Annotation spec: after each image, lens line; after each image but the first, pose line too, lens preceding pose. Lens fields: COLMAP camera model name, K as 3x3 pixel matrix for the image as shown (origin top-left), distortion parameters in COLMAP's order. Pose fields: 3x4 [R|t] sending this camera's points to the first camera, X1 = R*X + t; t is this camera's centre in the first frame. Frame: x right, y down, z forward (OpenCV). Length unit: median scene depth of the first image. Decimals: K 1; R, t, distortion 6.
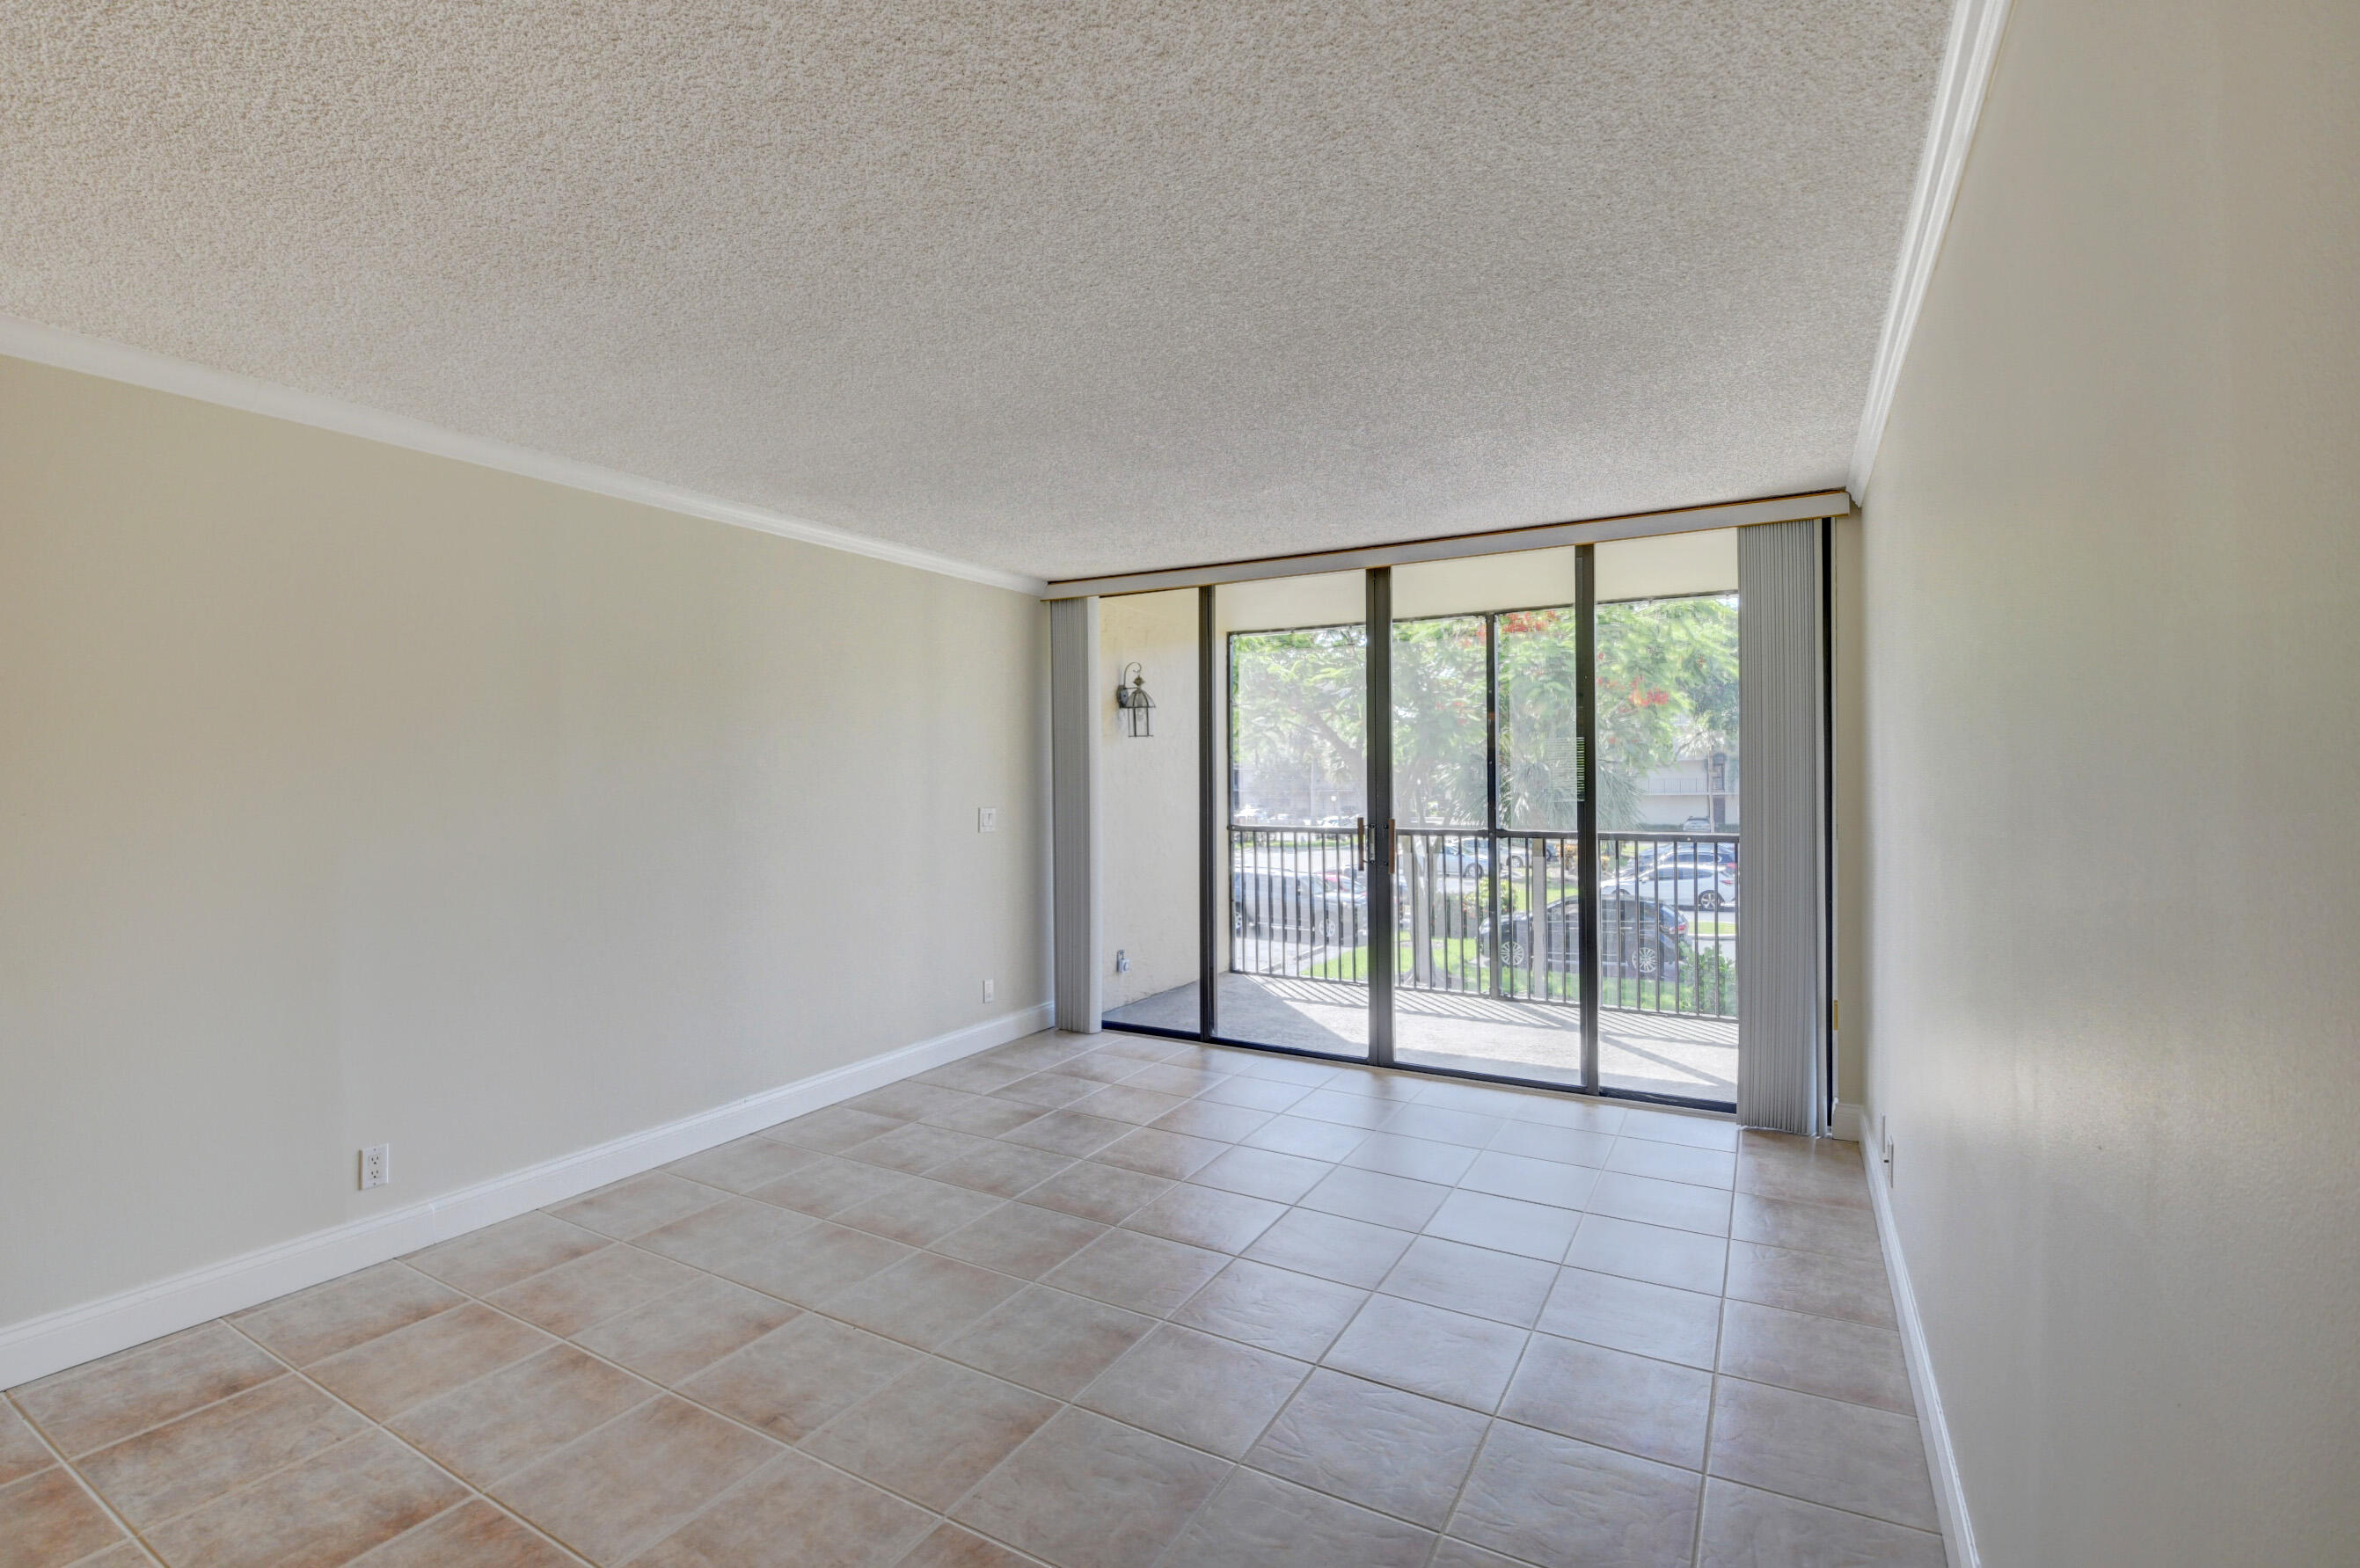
lens RADIAL K [[1039.2, 0, 1165.3], [0, 1039.2, 790.8], [0, 0, 1]] dist [-0.012918, -0.000068]
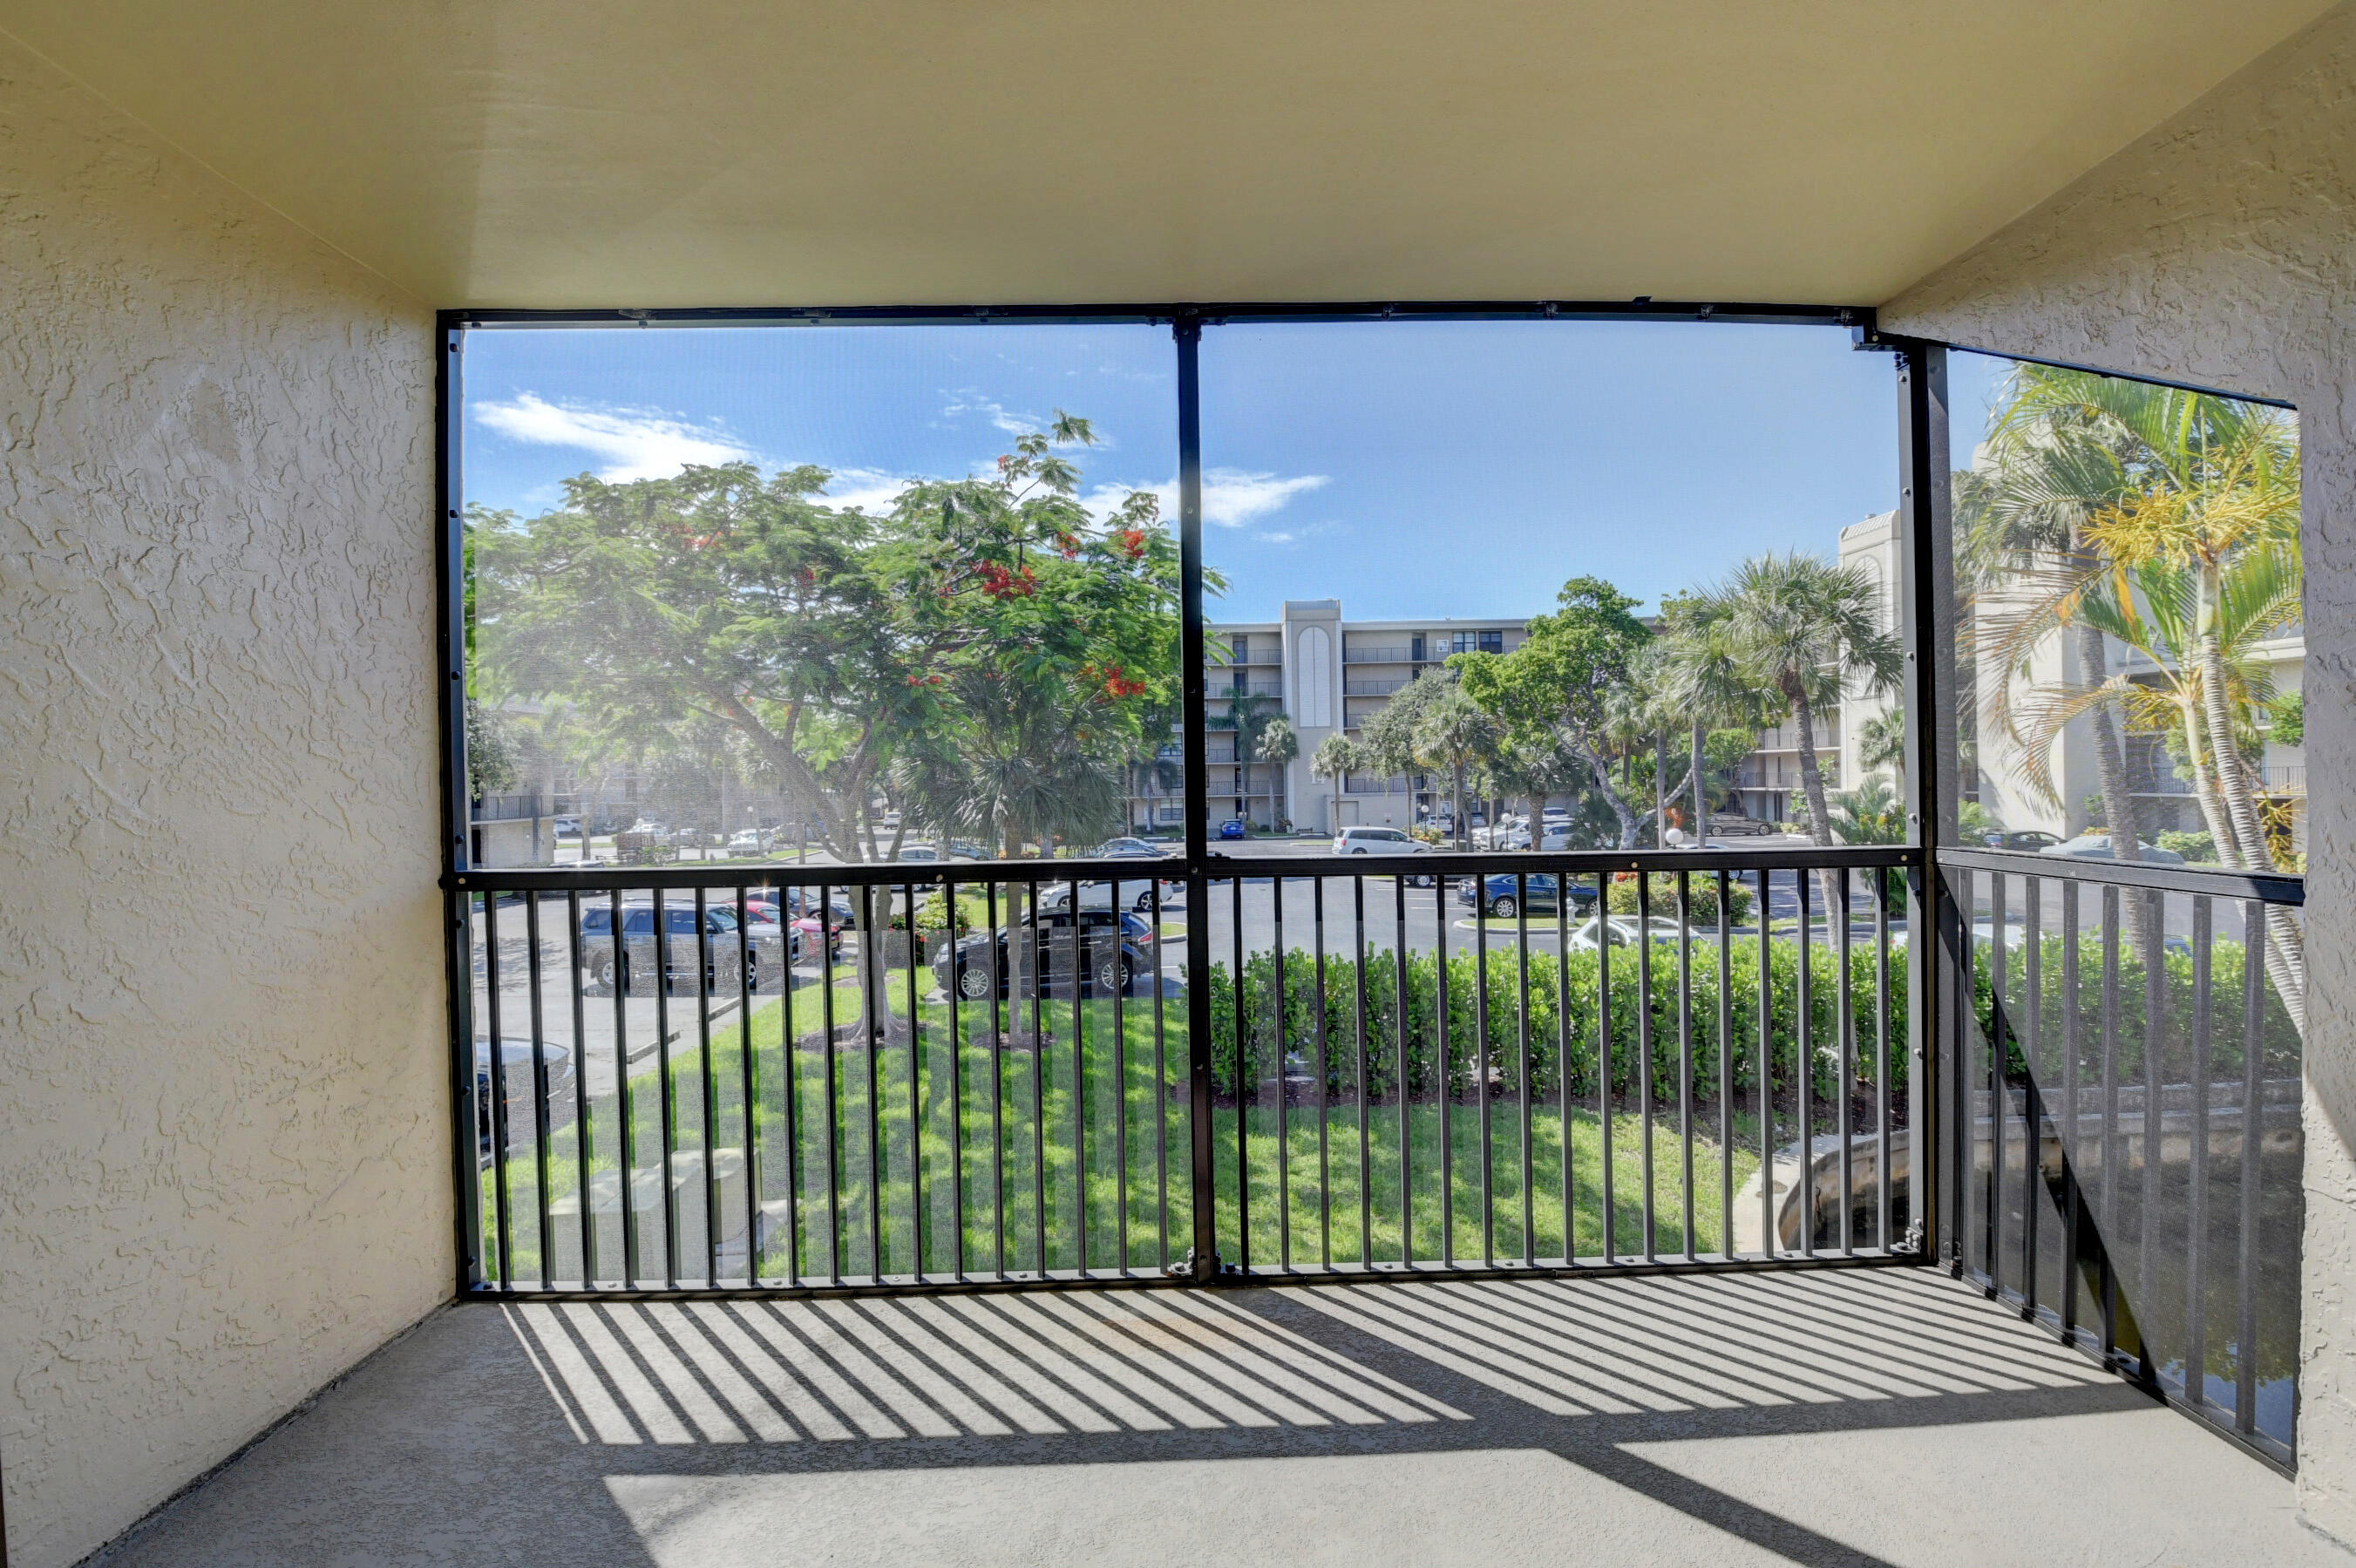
lens RADIAL K [[1034.9, 0, 1173.3], [0, 1034.9, 791.6], [0, 0, 1]] dist [-0.007403, -0.012103]
pose [[0.852530, -0.012572, 0.522527, 0.117150], [0.016768, 0.999854, -0.003301, 0.014908], [-0.522409, 0.011576, 0.852616, 0.775587]]
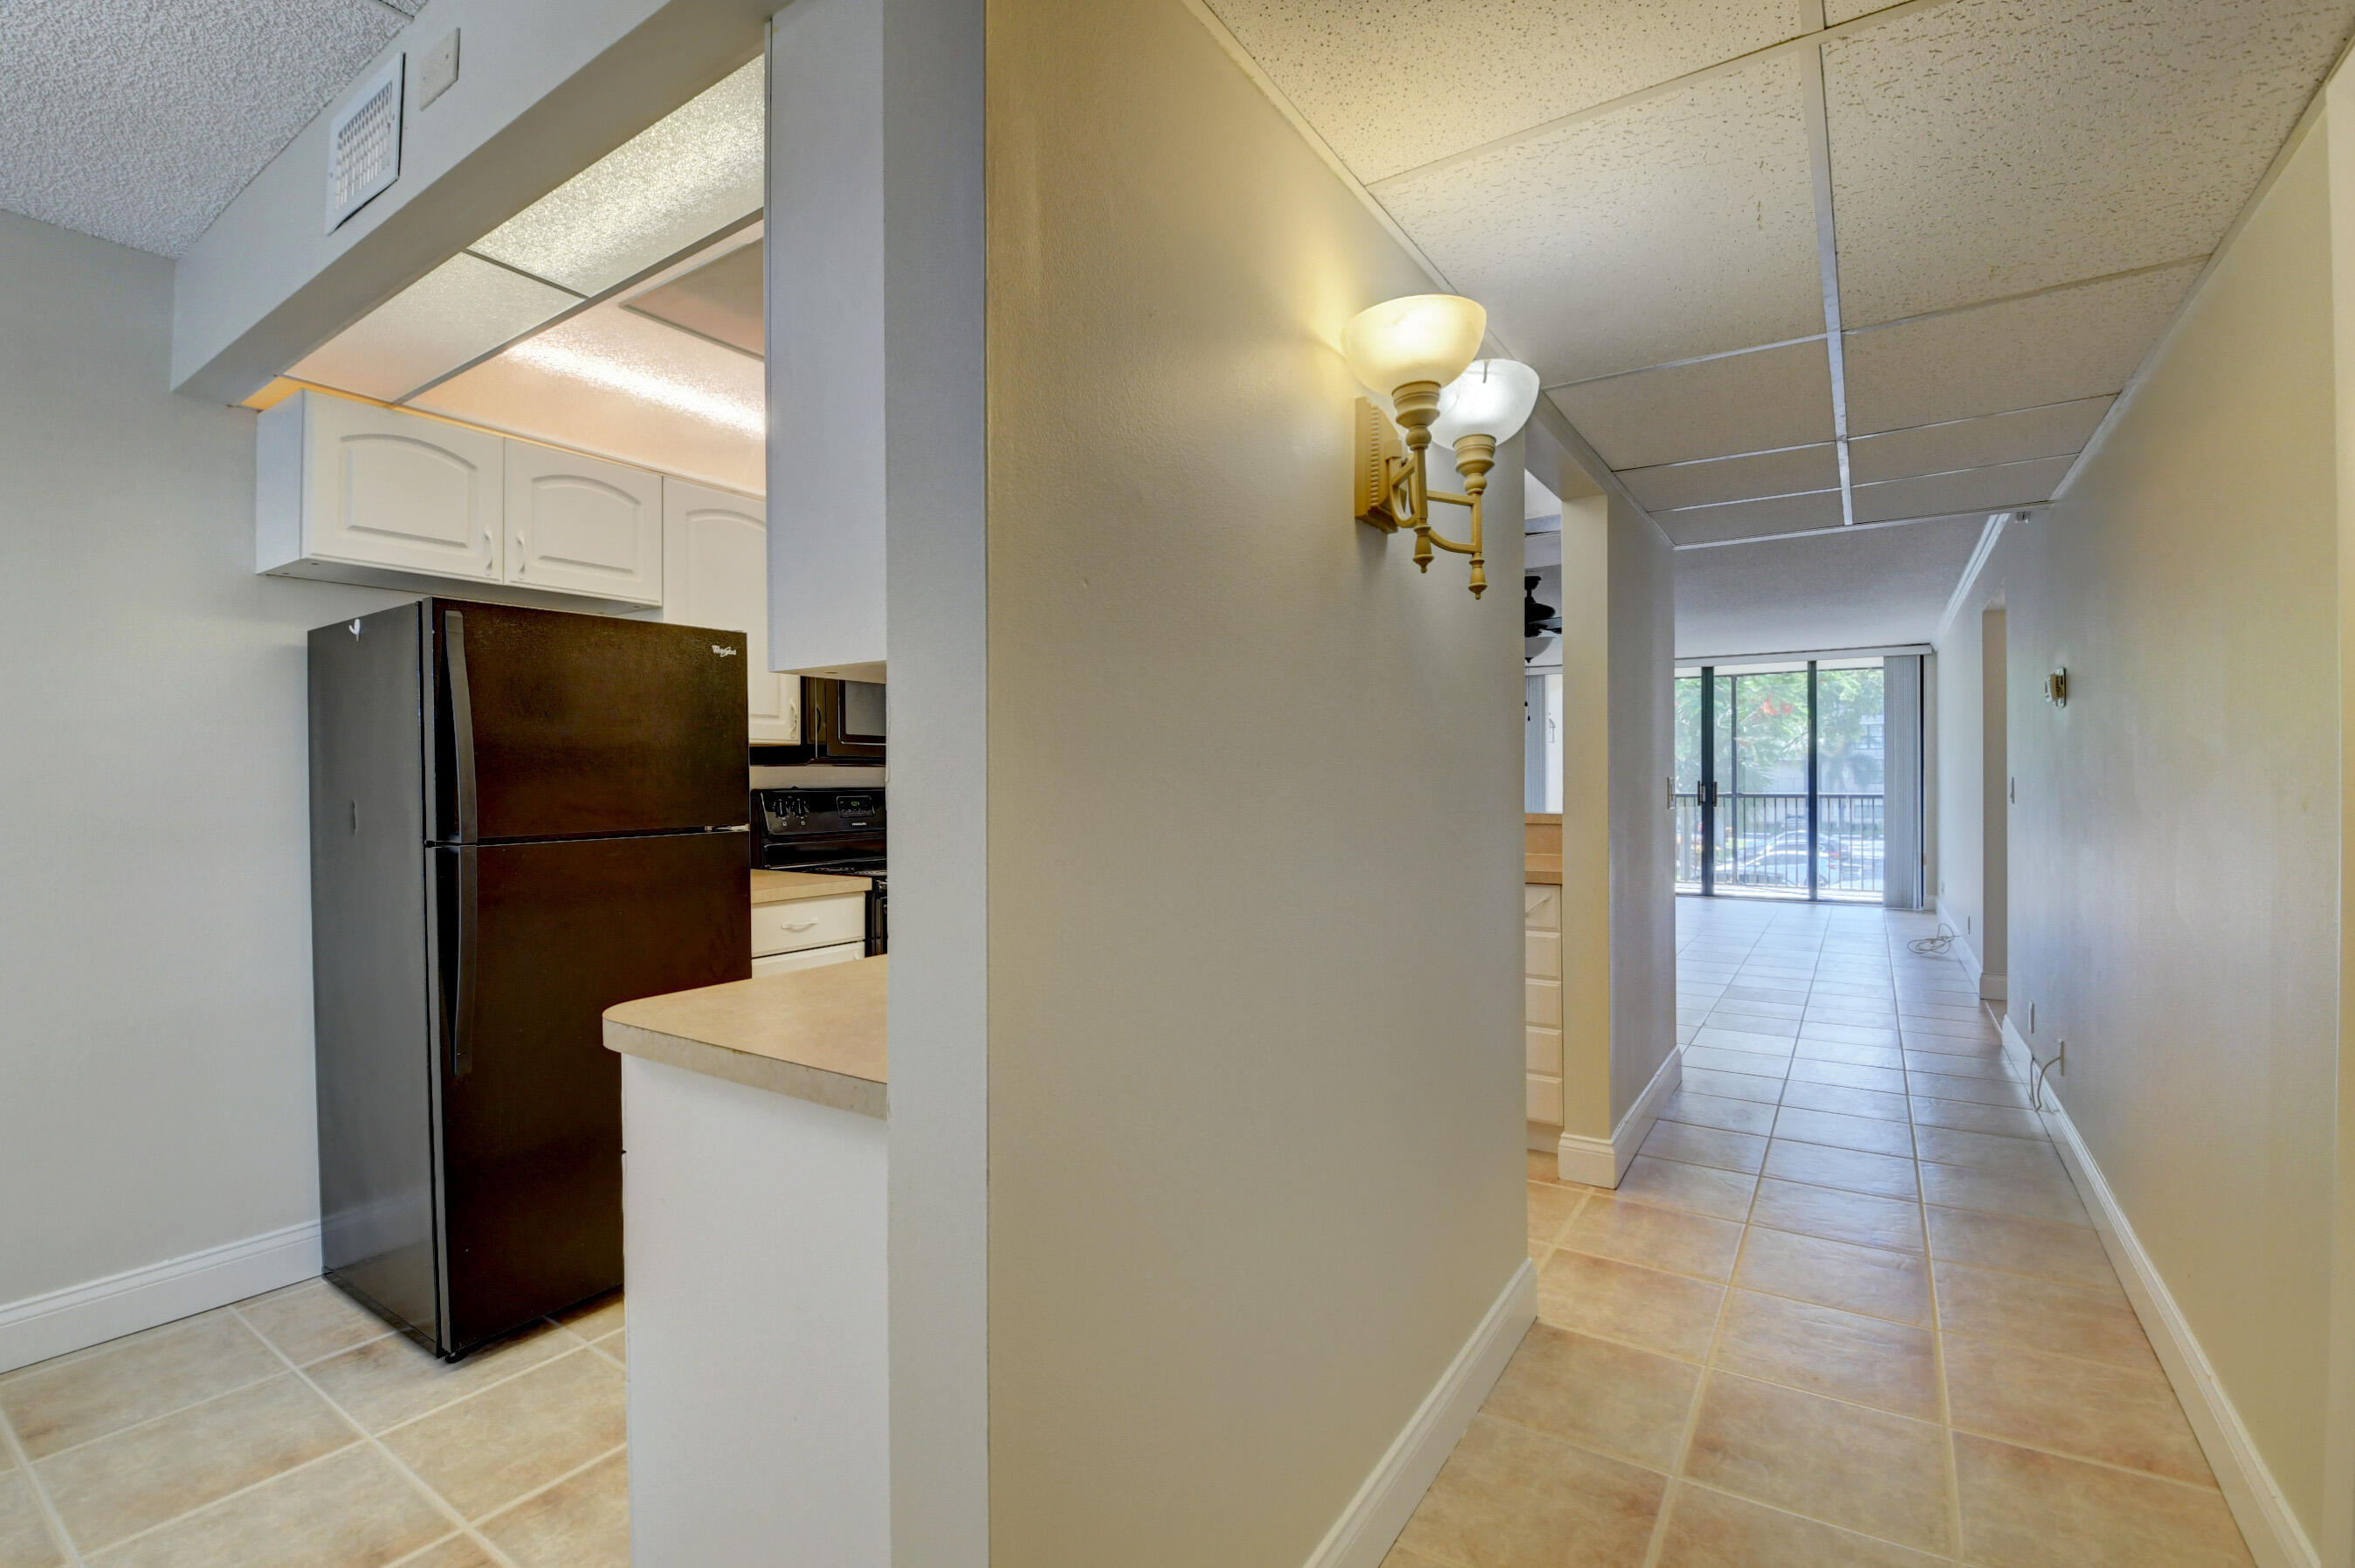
lens RADIAL K [[1034.3, 0, 1172.8], [0, 1034.3, 791.6], [0, 0, 1]] dist [-0.007403, -0.012103]
pose [[0.997932, 0.002979, -0.064203, -0.656869], [-0.002906, 0.999995, 0.001230, 0.040572], [0.064206, -0.001040, 0.997936, -1.039496]]
